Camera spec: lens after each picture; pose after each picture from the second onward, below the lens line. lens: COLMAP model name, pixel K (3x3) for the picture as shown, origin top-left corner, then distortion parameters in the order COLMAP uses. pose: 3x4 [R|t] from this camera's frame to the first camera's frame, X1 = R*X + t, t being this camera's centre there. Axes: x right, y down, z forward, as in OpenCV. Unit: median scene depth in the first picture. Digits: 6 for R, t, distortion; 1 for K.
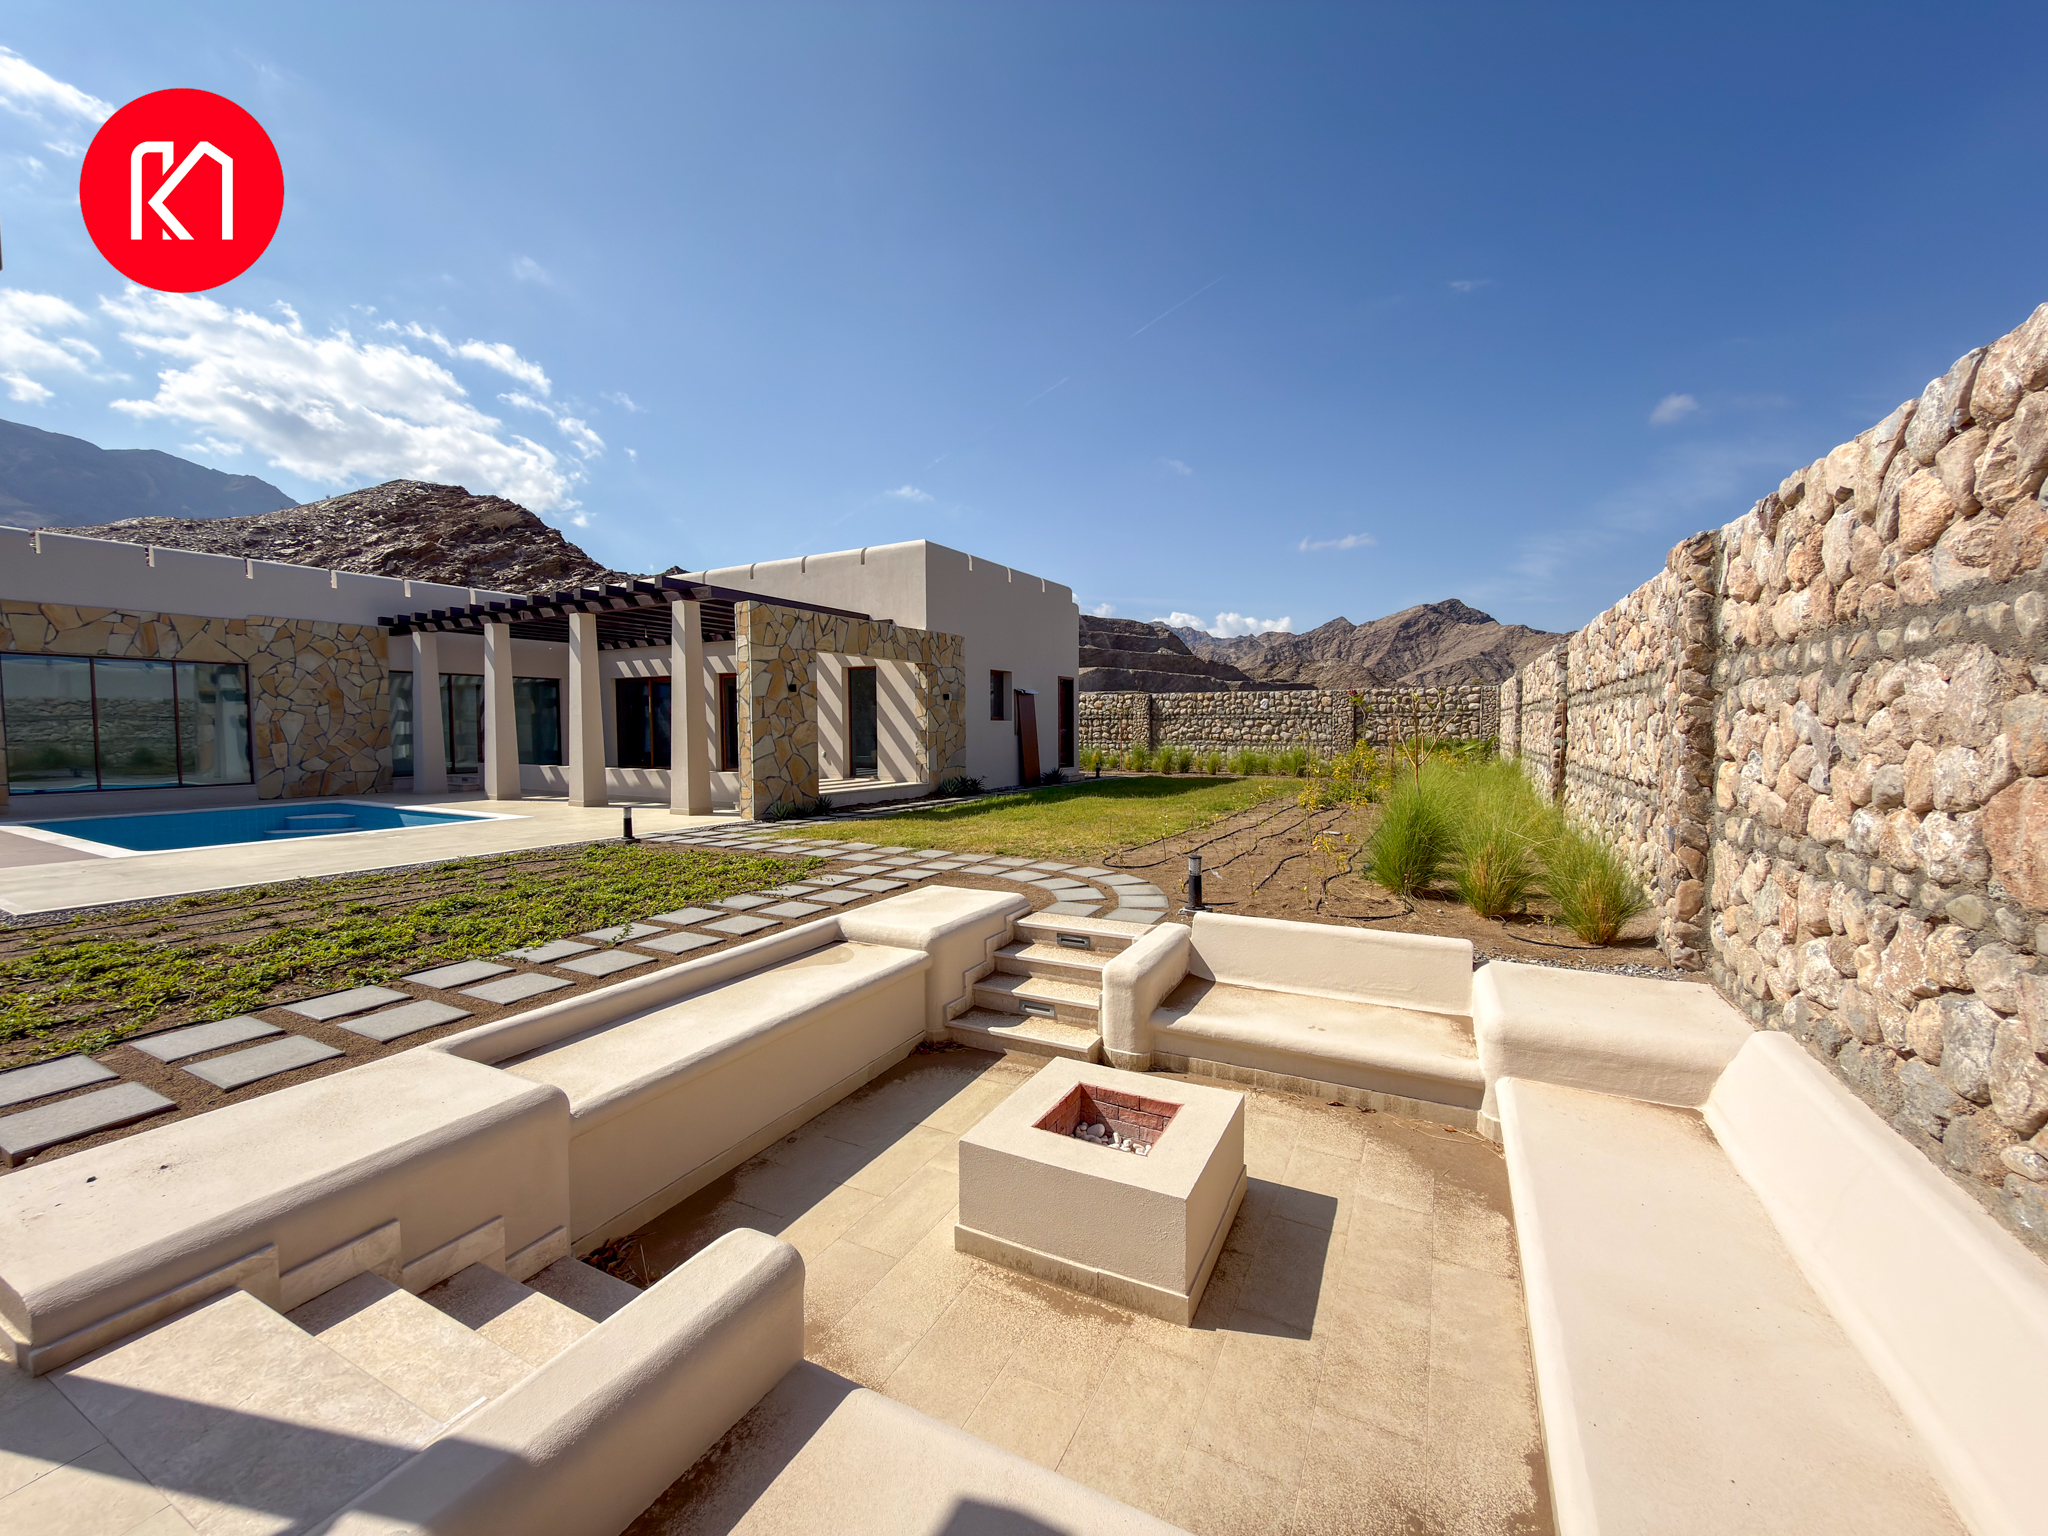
lens RADIAL K [[818.6, 0, 1029.8], [0, 818.6, 770.1], [0, 0, 1]] dist [0.000946, -0.000490]
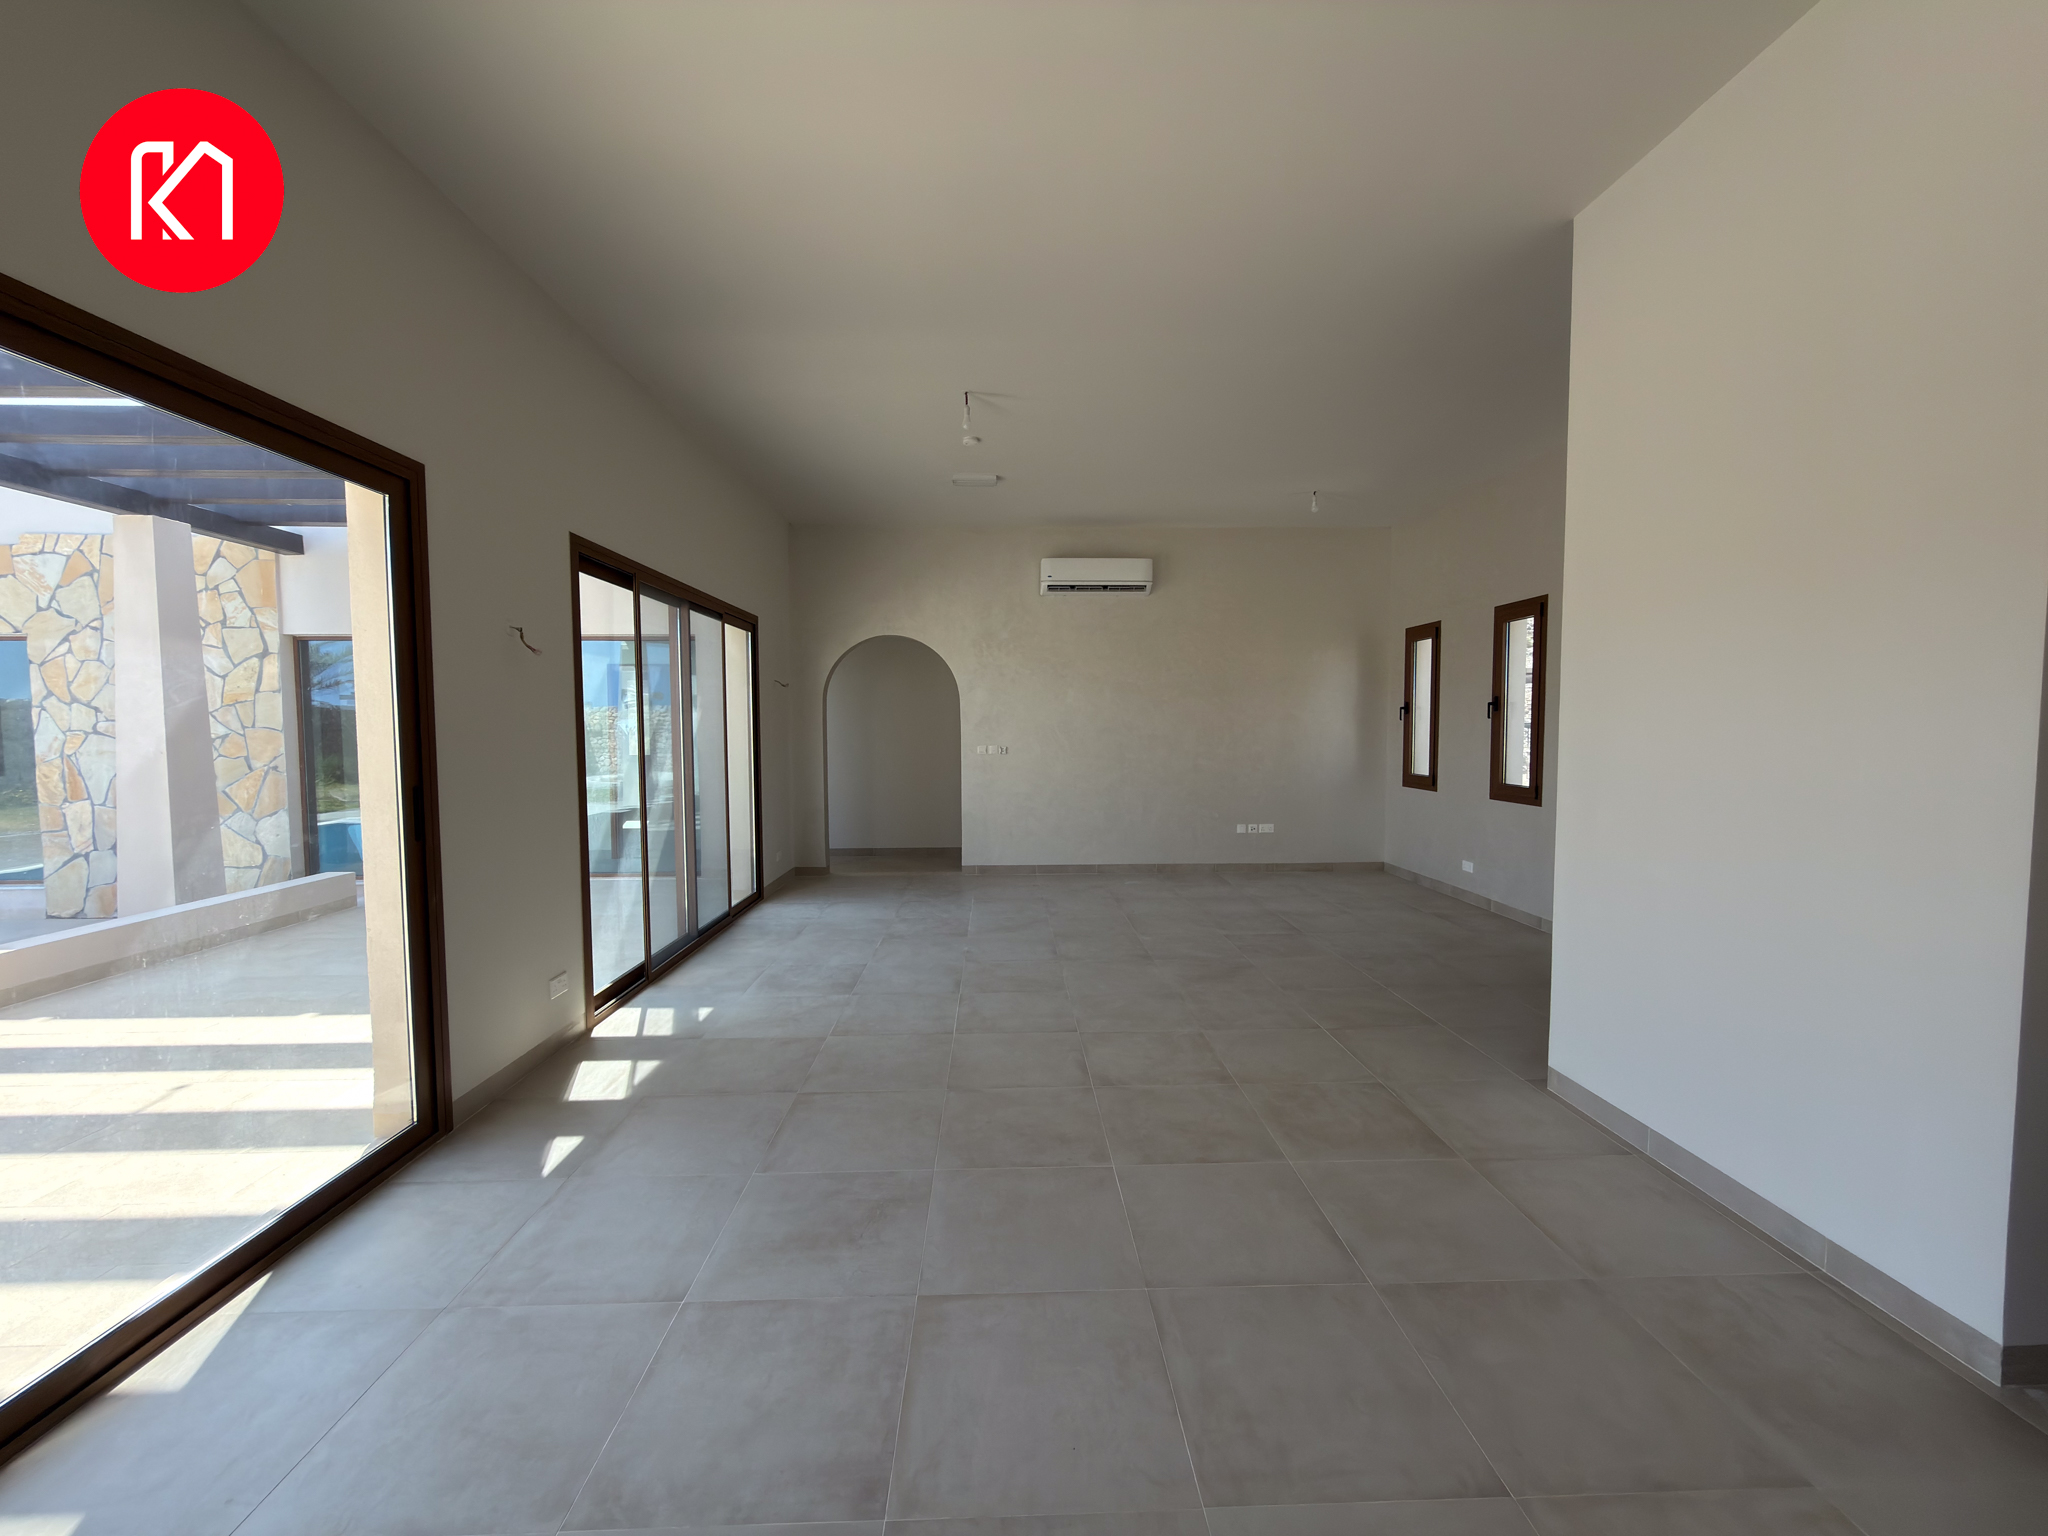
lens RADIAL K [[817.9, 0, 1024.0], [0, 817.9, 768.0], [0, 0, 1]] dist [0.000763, -0.000263]
pose [[0.525529, 0.044812, -0.849595, -0.220148], [-0.043185, 0.998730, 0.025966, -0.084656], [0.849679, 0.023044, 0.526797, 1.167475]]
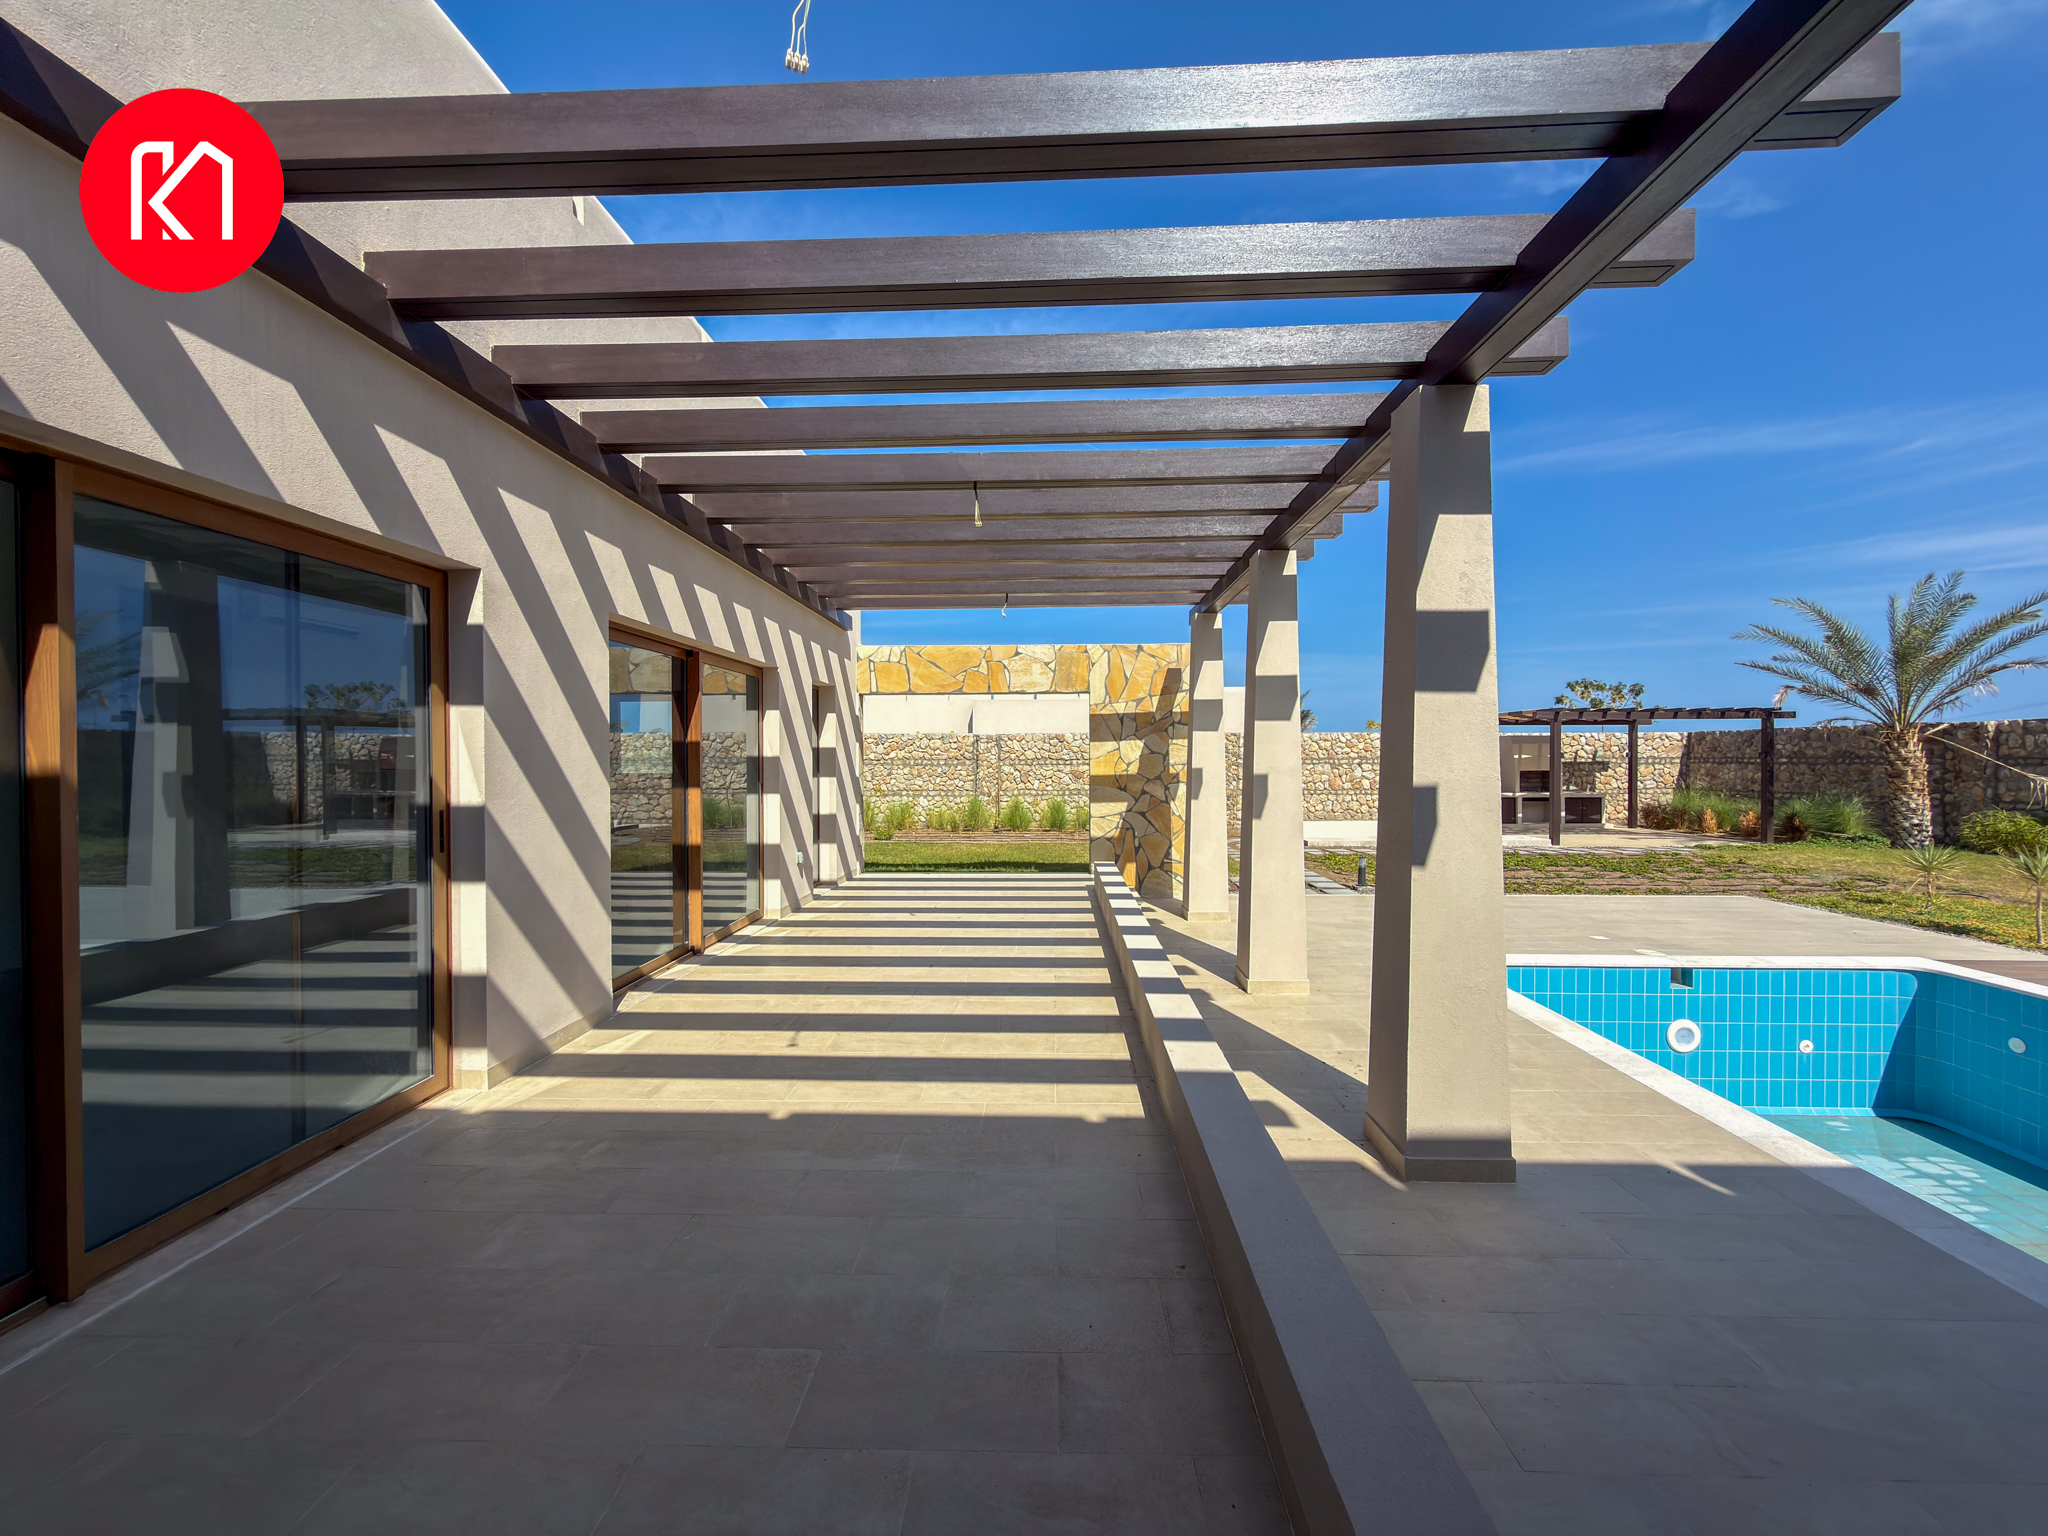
lens RADIAL K [[812.6, 0, 1026.9], [0, 812.6, 769.0], [0, 0, 1]] dist [-0.000785, 0.000115]
pose [[-0.465585, -0.008374, 0.884964, -0.752937], [0.051729, 0.997988, 0.036659, -0.083635], [-0.883490, 0.062846, -0.464215, 1.140735]]
